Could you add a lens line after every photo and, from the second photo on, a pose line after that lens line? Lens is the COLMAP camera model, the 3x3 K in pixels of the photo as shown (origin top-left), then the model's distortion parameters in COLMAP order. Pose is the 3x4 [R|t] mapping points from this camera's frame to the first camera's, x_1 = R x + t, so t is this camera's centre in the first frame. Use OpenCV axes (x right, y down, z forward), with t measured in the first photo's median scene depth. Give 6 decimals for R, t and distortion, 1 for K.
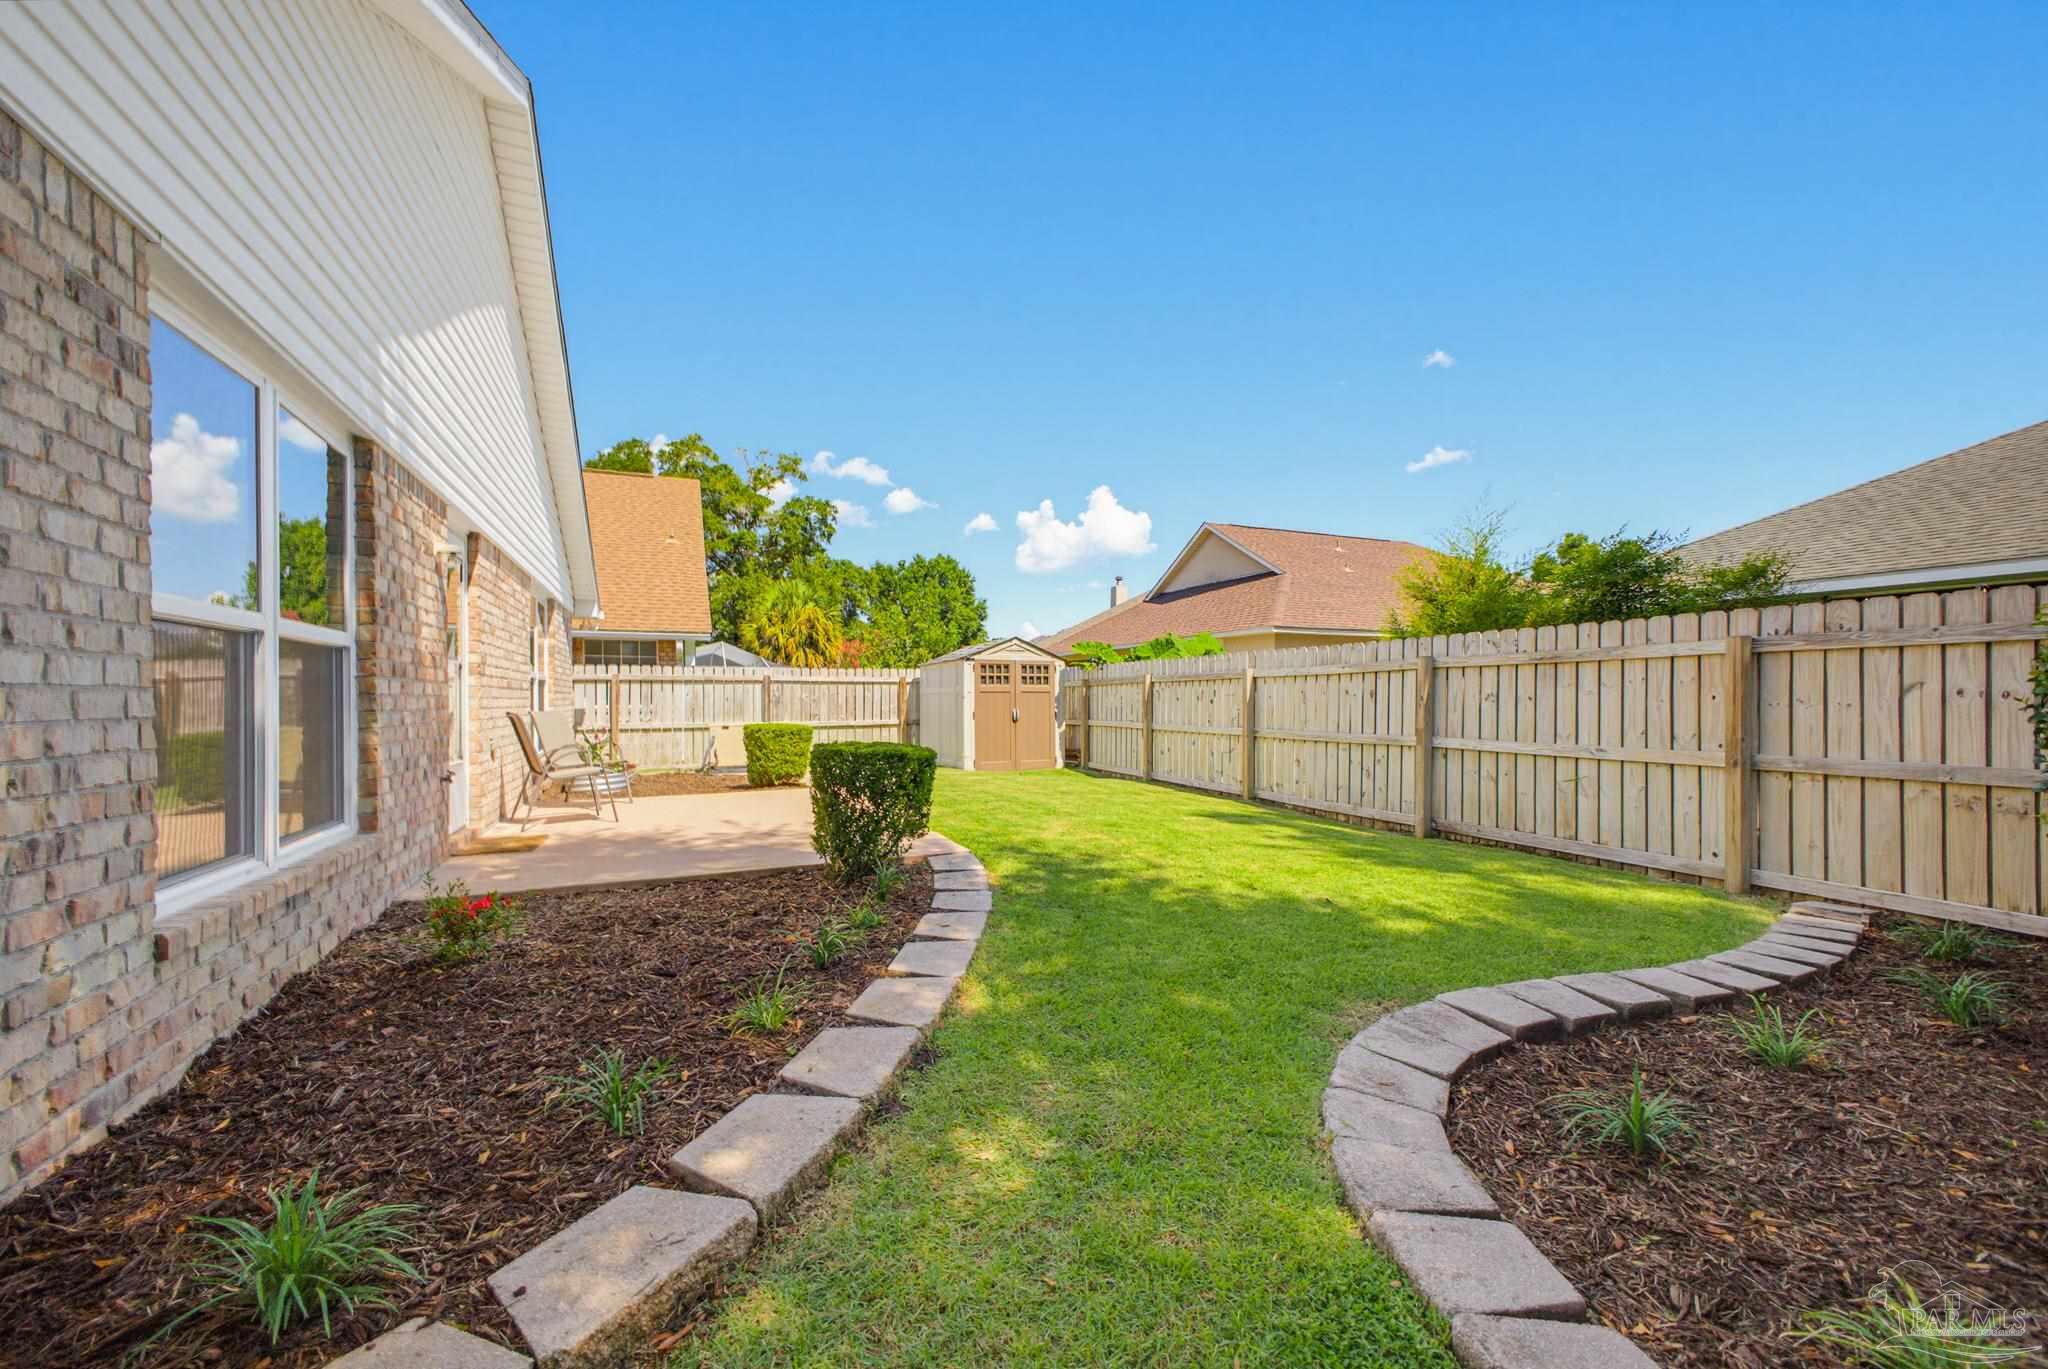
lens RADIAL K [[817.6, 0, 1043.8], [0, 817.6, 681.4], [0, 0, 1]] dist [0.033091, -0.012160]
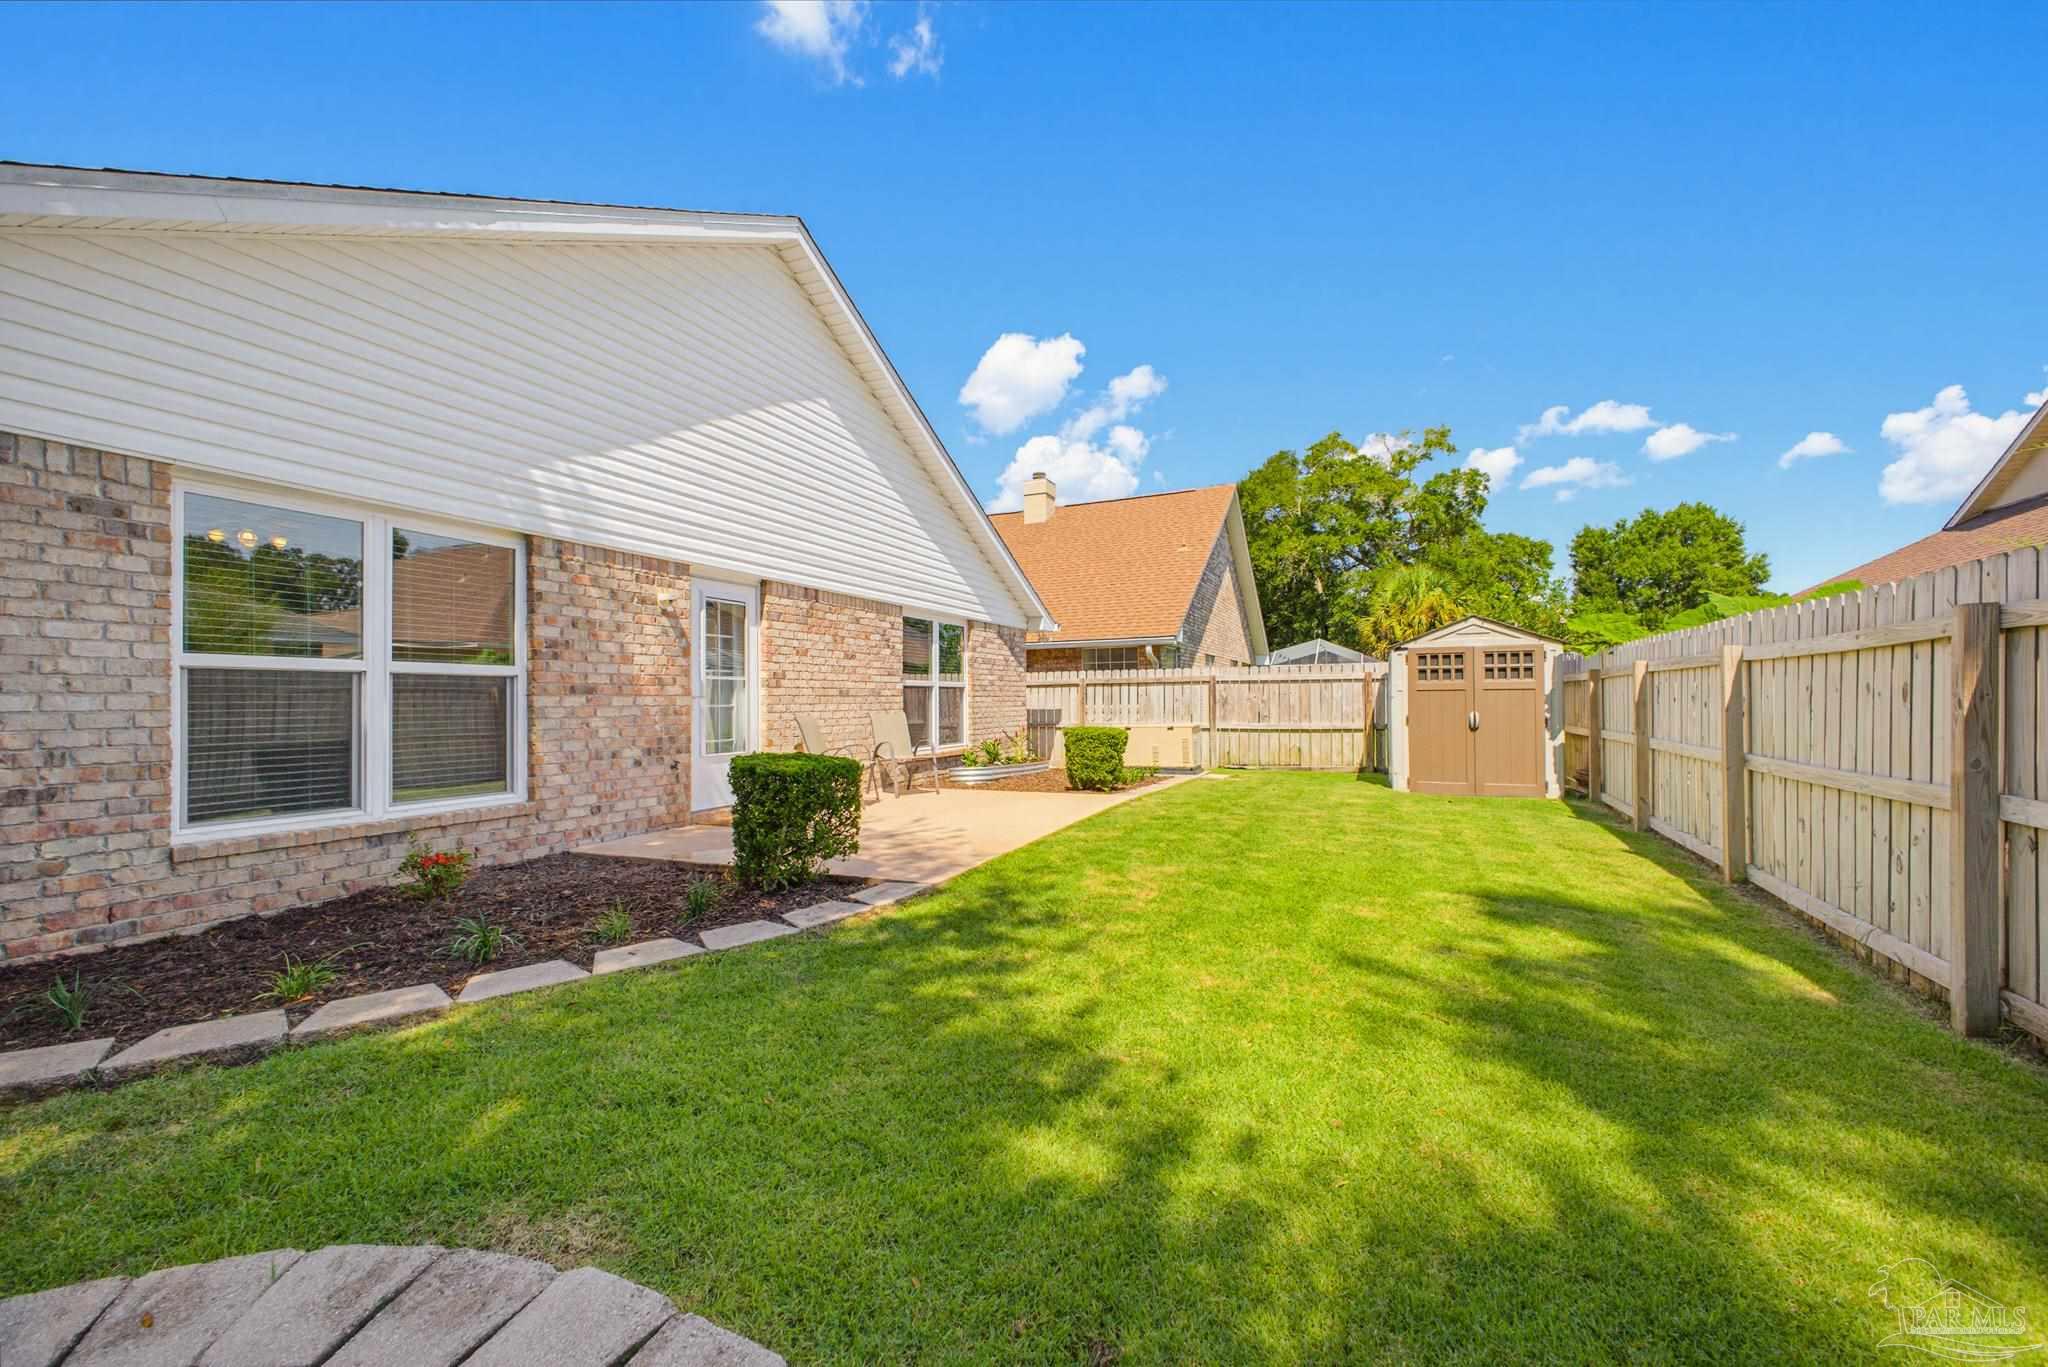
lens RADIAL K [[817.6, 0, 1043.8], [0, 817.6, 680.4], [0, 0, 1]] dist [0.033091, -0.012160]
pose [[0.666332, -0.021474, -0.745345, 0.256862], [0.024516, 0.999676, -0.006884, 0.000318], [0.745252, -0.013686, 0.666643, 0.202104]]
